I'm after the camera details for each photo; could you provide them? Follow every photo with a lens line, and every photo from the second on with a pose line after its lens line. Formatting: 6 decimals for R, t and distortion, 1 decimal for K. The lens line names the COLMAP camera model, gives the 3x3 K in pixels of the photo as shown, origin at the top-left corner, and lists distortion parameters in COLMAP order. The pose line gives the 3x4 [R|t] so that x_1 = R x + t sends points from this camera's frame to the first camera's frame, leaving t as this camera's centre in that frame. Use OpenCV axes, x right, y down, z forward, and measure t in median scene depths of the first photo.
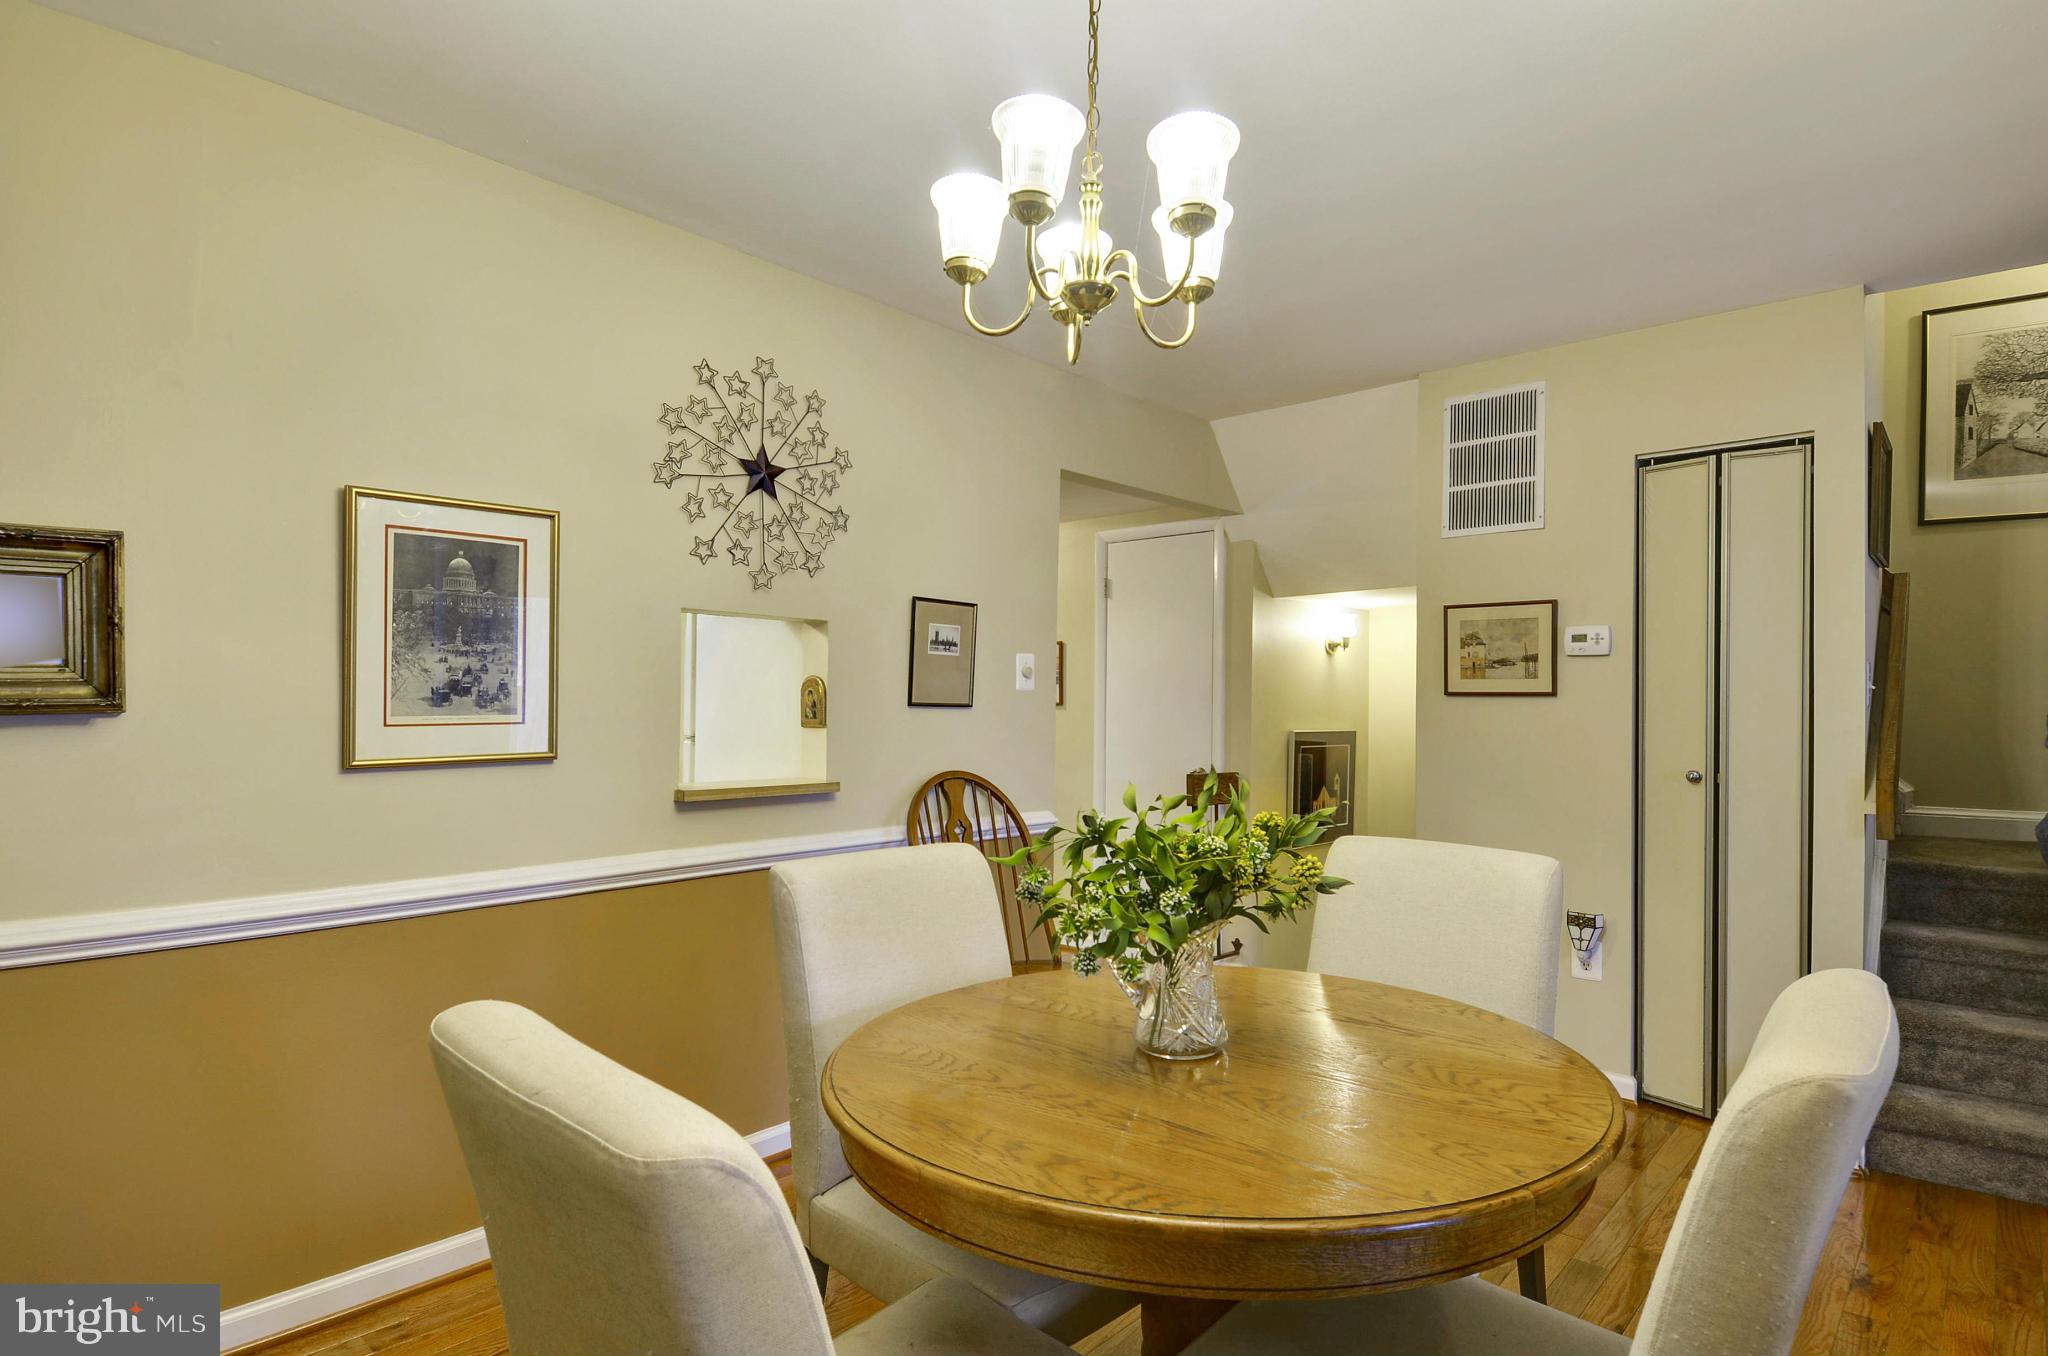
lens RADIAL K [[1031.7, 0, 1001.9], [0, 1031.7, 692.7], [0, 0, 1]] dist [-0.000342, -0.000479]
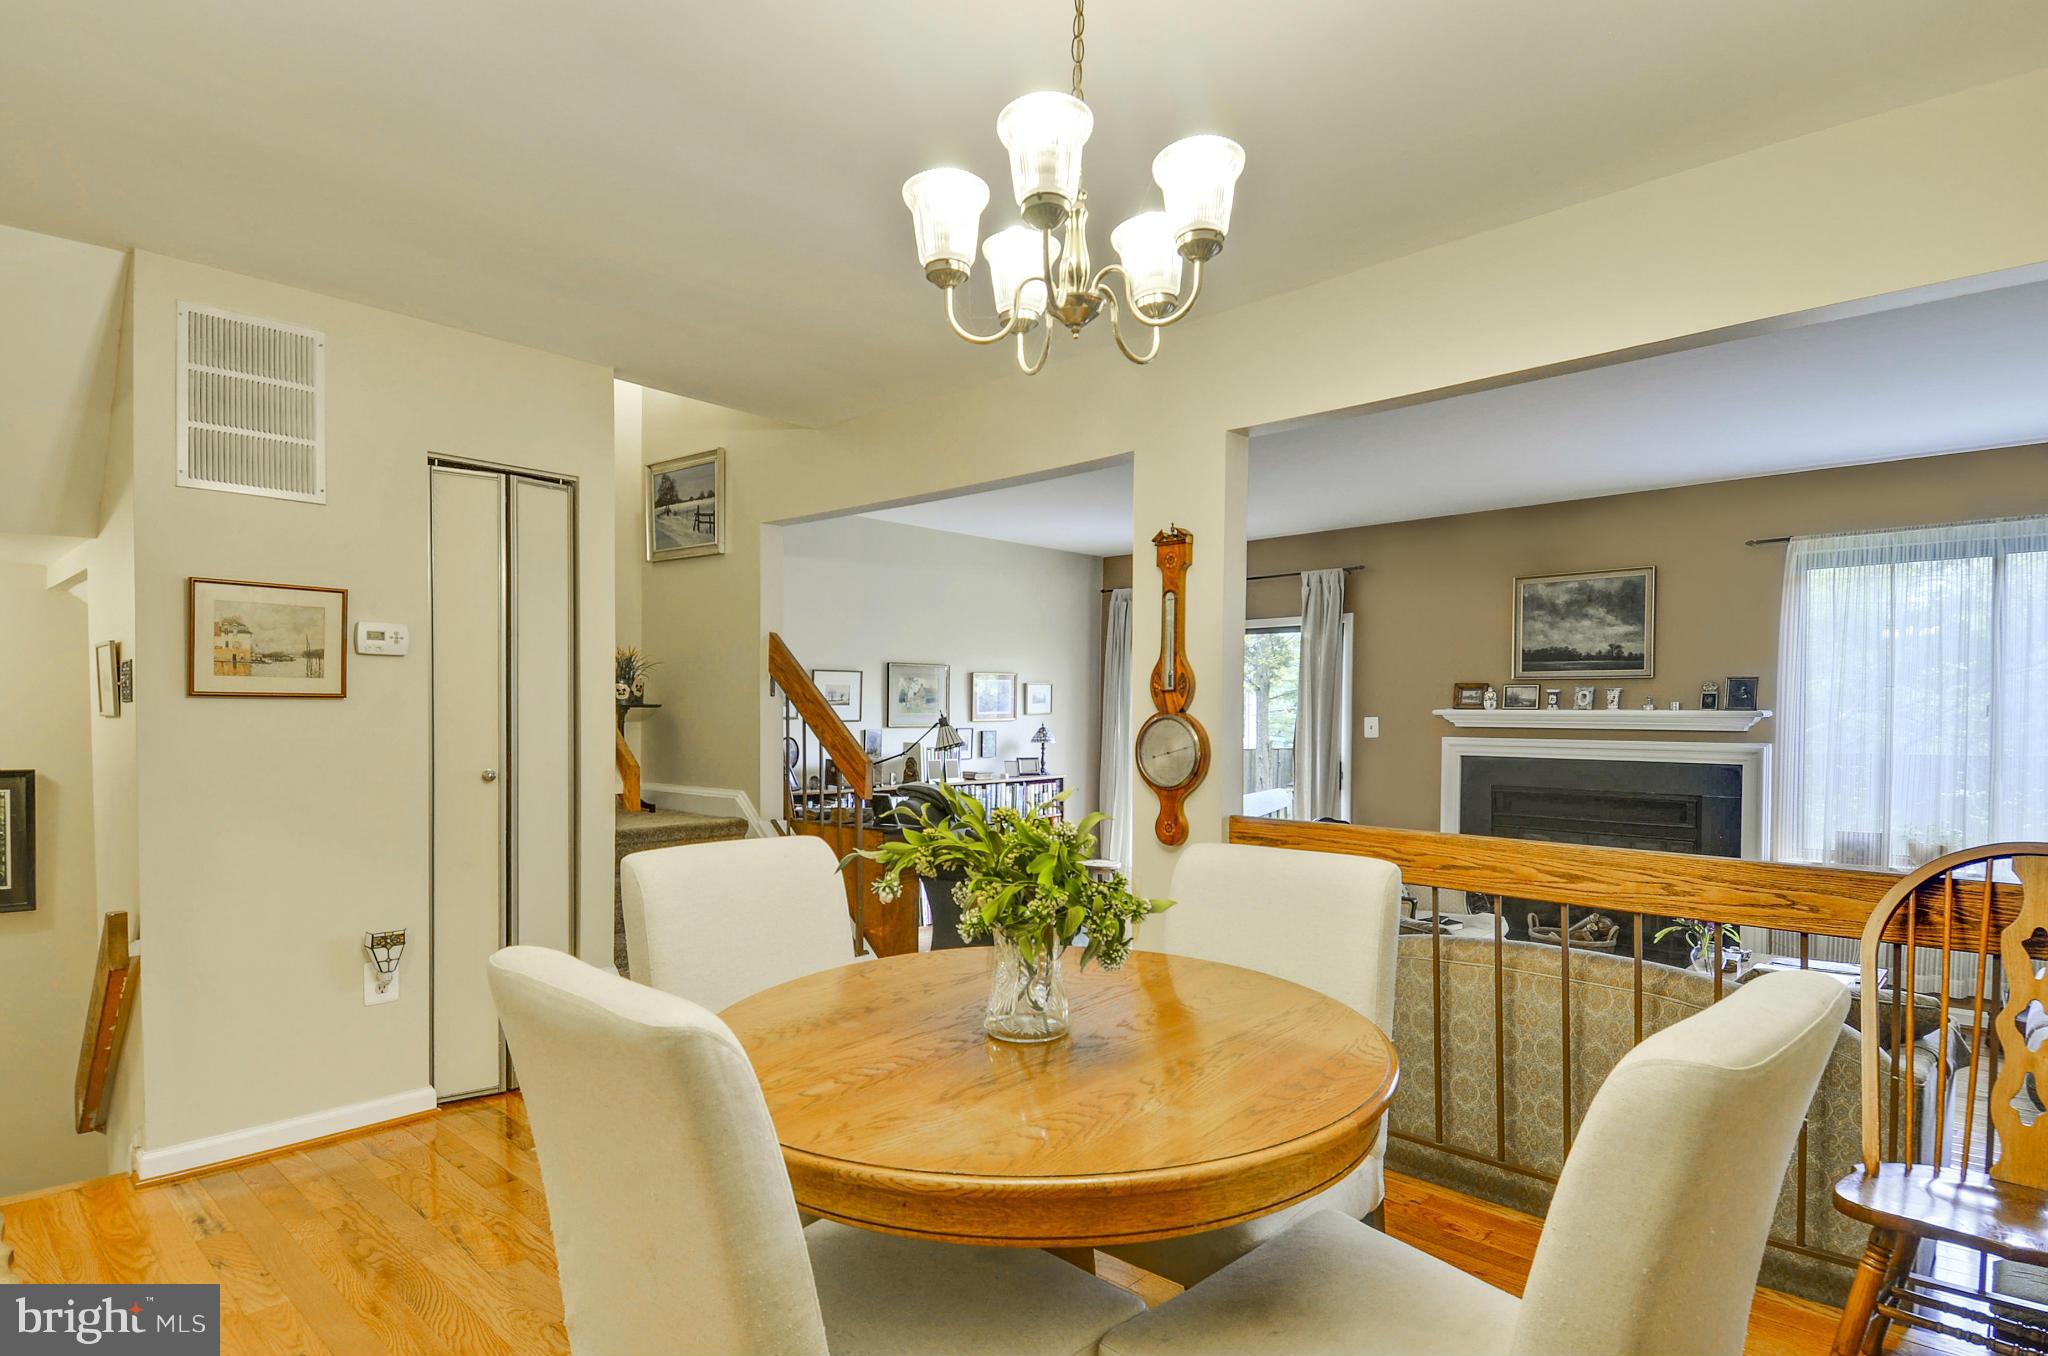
lens RADIAL K [[1044.3, 0, 1004.6], [0, 1044.3, 711.2], [0, 0, 1]] dist [0.093380, -0.075056]
pose [[0.004863, -0.012209, 0.999914, -0.465196], [-0.011553, 0.999858, 0.012265, -0.004291], [-0.999921, -0.011611, 0.004722, 0.527832]]
